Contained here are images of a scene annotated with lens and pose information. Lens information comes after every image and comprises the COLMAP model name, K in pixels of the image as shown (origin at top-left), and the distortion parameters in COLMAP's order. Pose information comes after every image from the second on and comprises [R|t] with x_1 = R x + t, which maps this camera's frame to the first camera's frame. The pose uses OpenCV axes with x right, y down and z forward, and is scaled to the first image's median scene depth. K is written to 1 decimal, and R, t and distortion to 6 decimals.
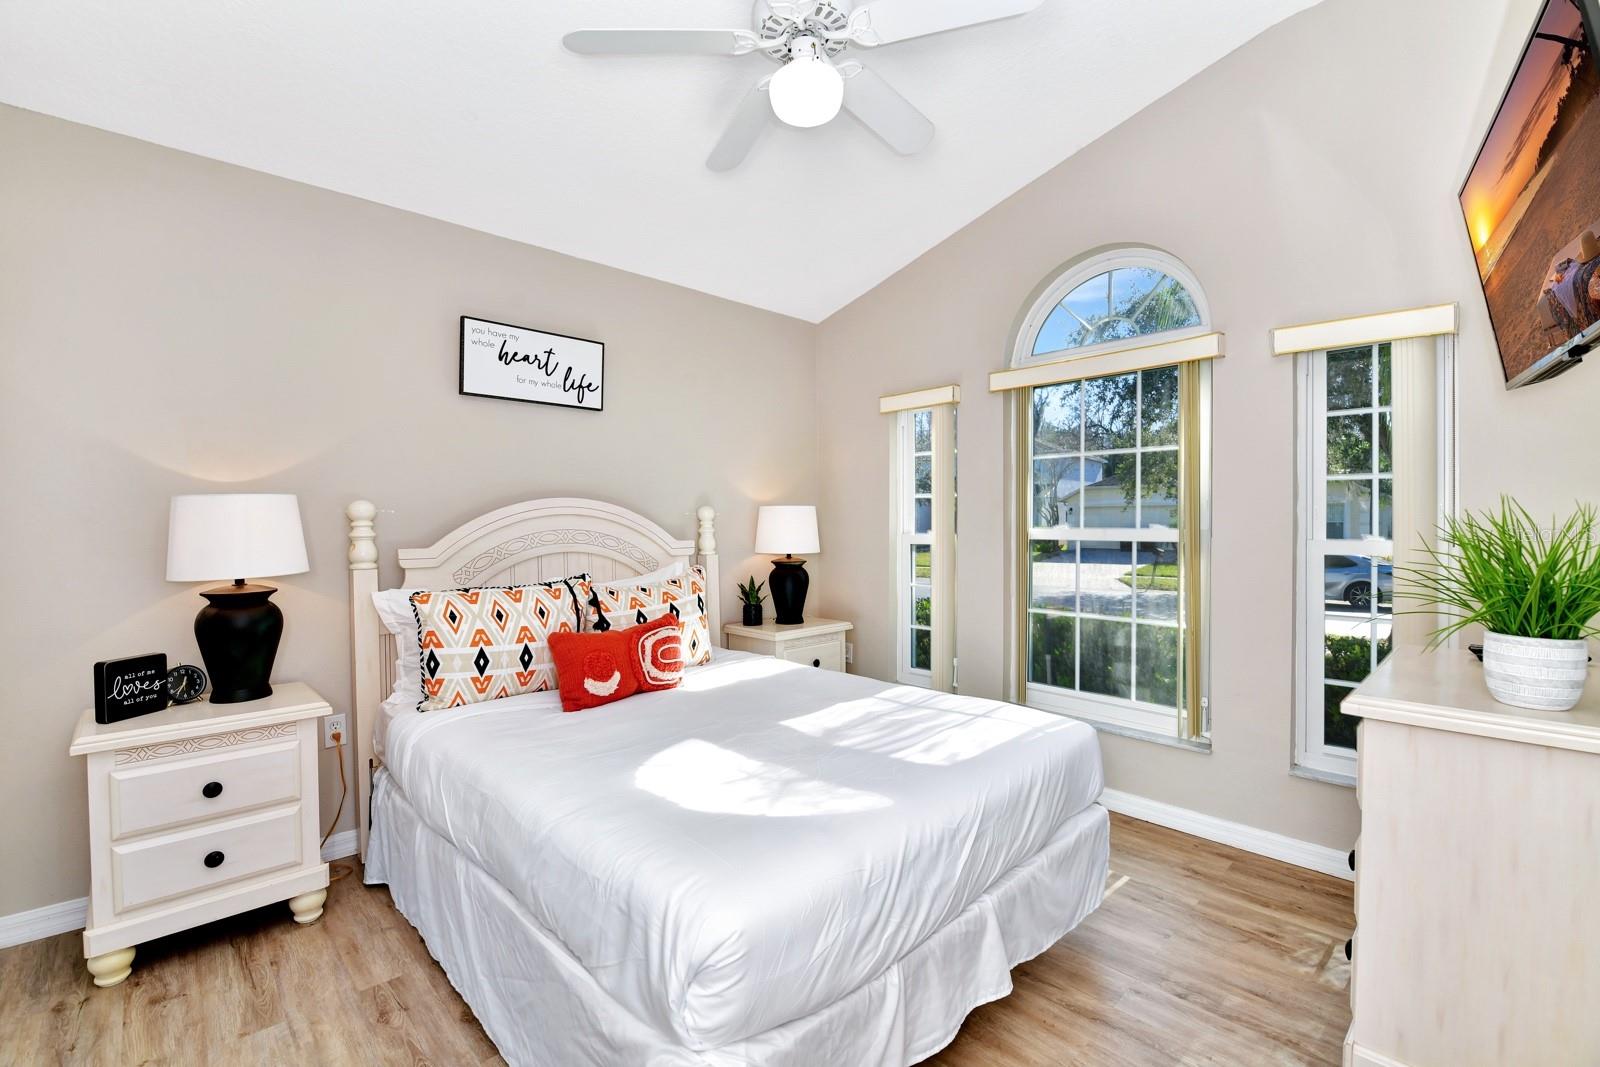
lens RADIAL K [[712.9, 0, 810.7], [0, 712.9, 532.7], [0, 0, 1]] dist [-0.002728, -0.008562]
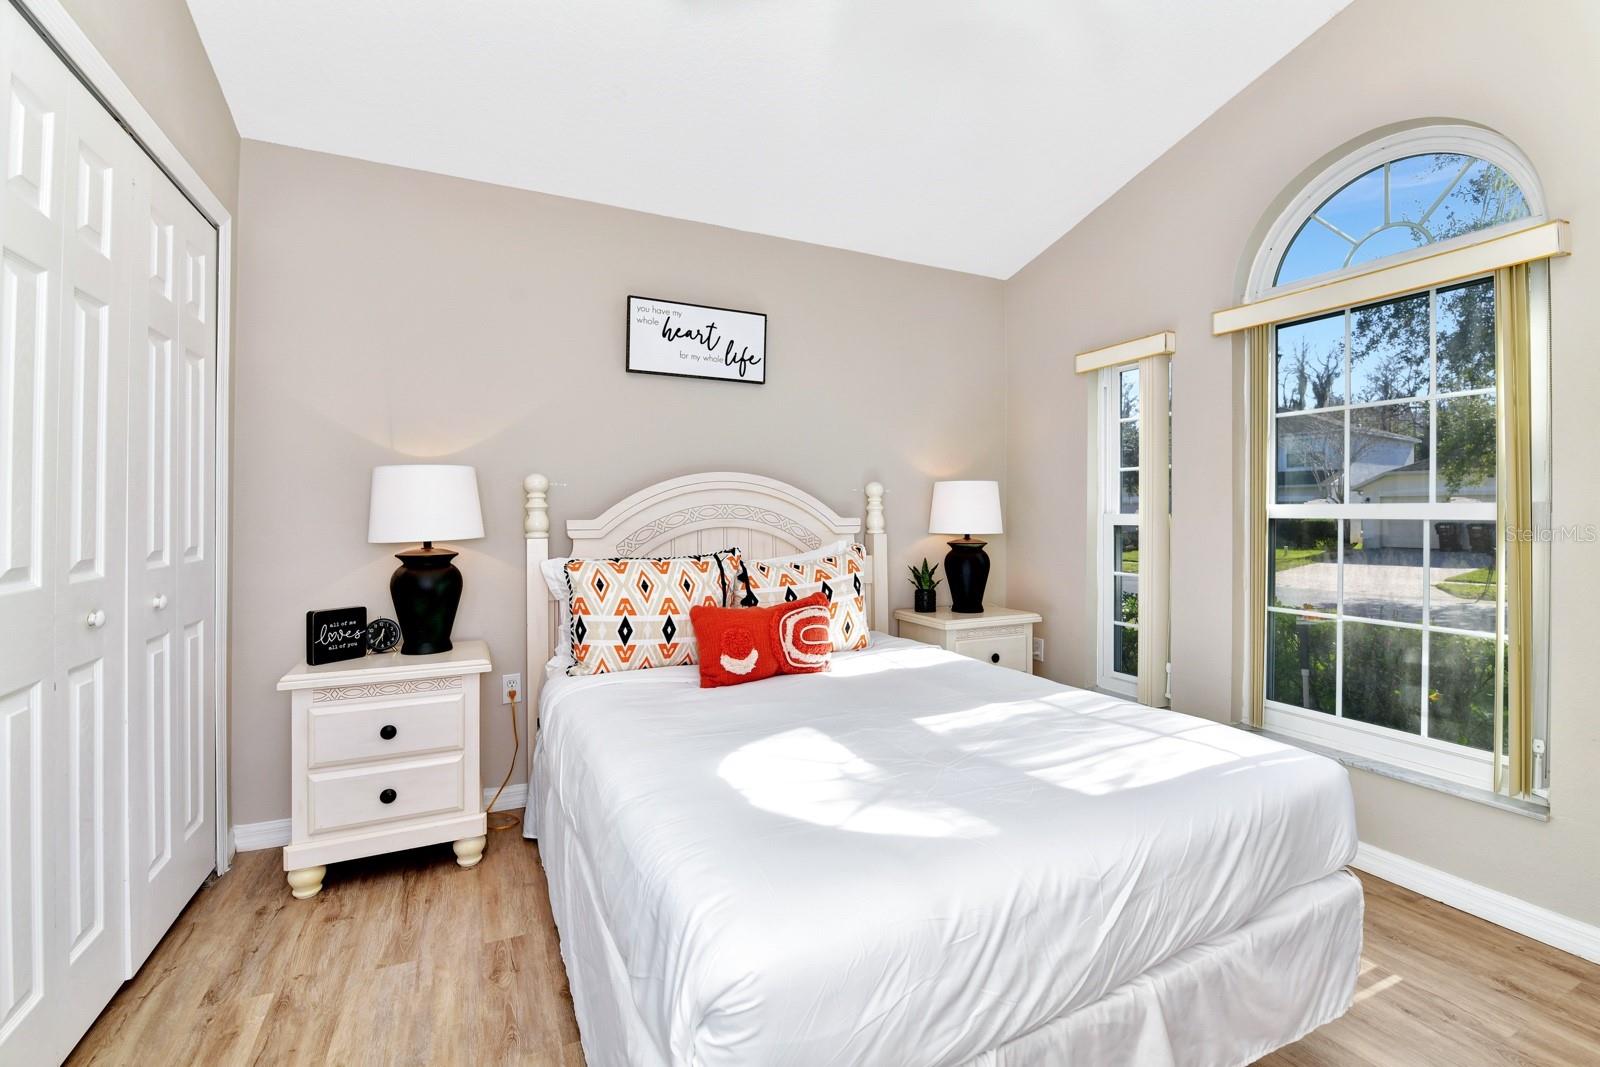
lens RADIAL K [[714.4, 0, 804.8], [0, 714.4, 514.2], [0, 0, 1]] dist [0.001473, -0.011488]
pose [[0.948451, 0.004706, -0.316890, 0.095891], [-0.009180, 0.999878, -0.012626, 0.026790], [0.316792, 0.014884, 0.948378, 0.120245]]
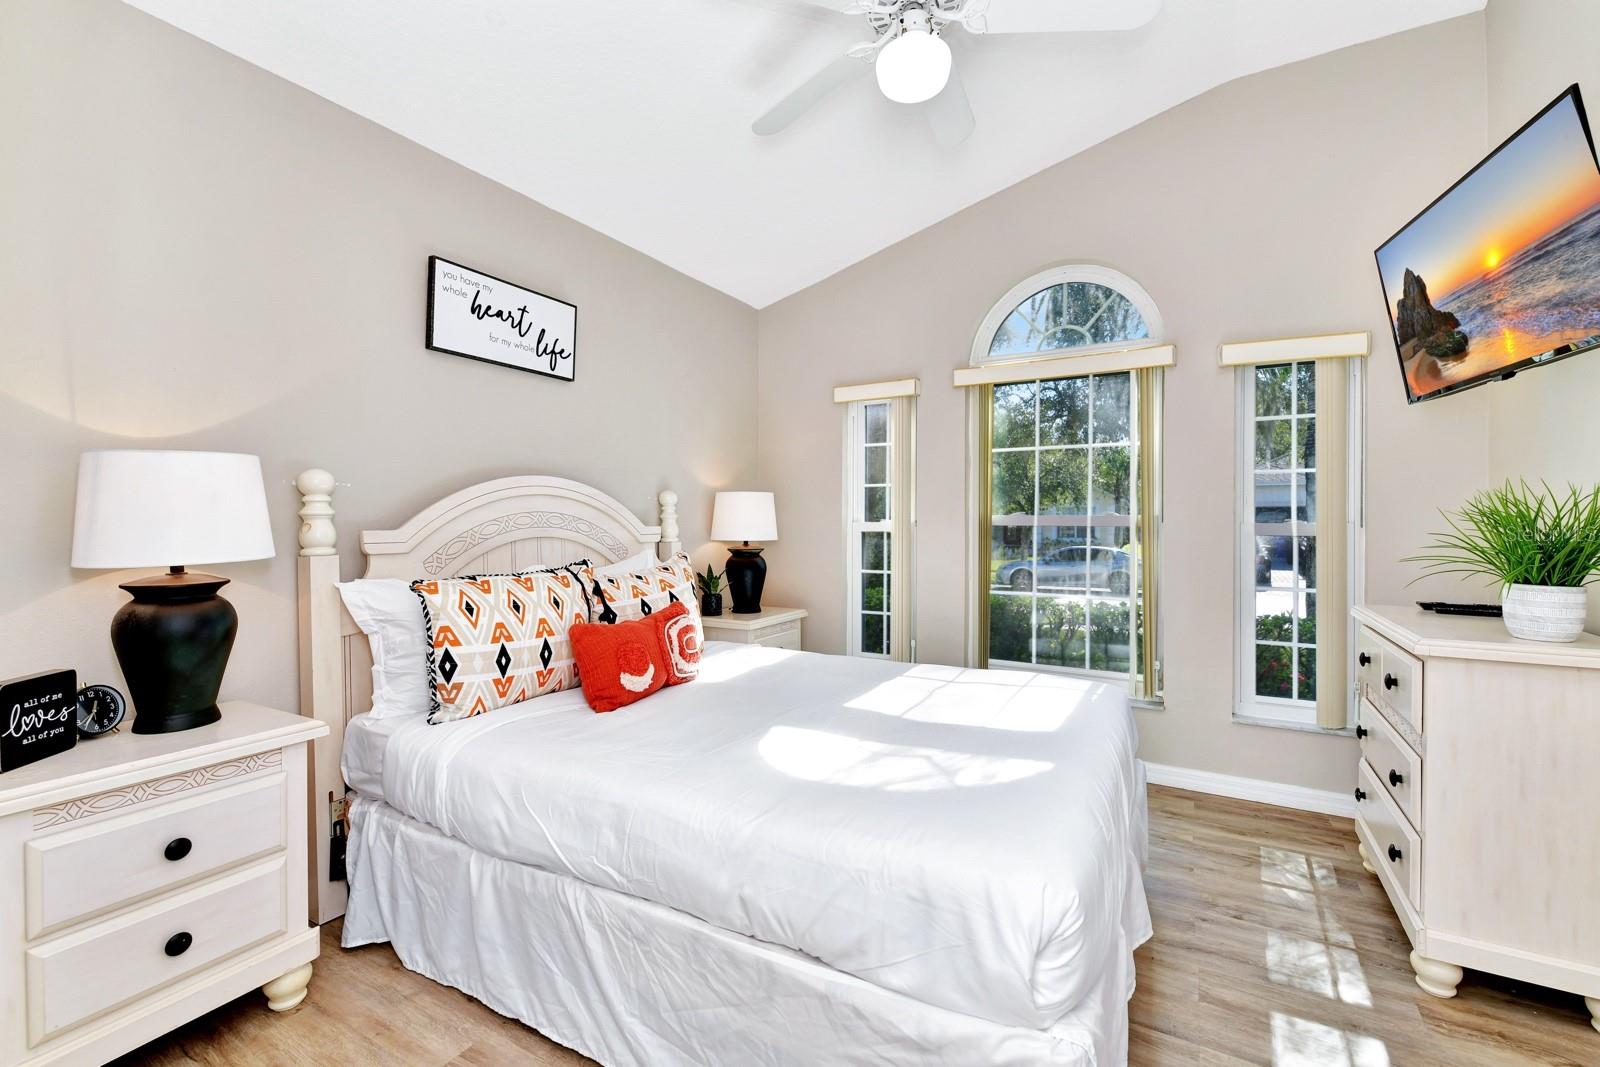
lens RADIAL K [[702.5, 0, 815.0], [0, 702.5, 527.8], [0, 0, 1]] dist [0.016108, -0.007978]
pose [[0.956709, 0.002550, 0.291035, -0.346797], [-0.000701, 0.999979, -0.006455, 0.026784], [-0.291045, 0.005972, 0.956691, 0.079225]]
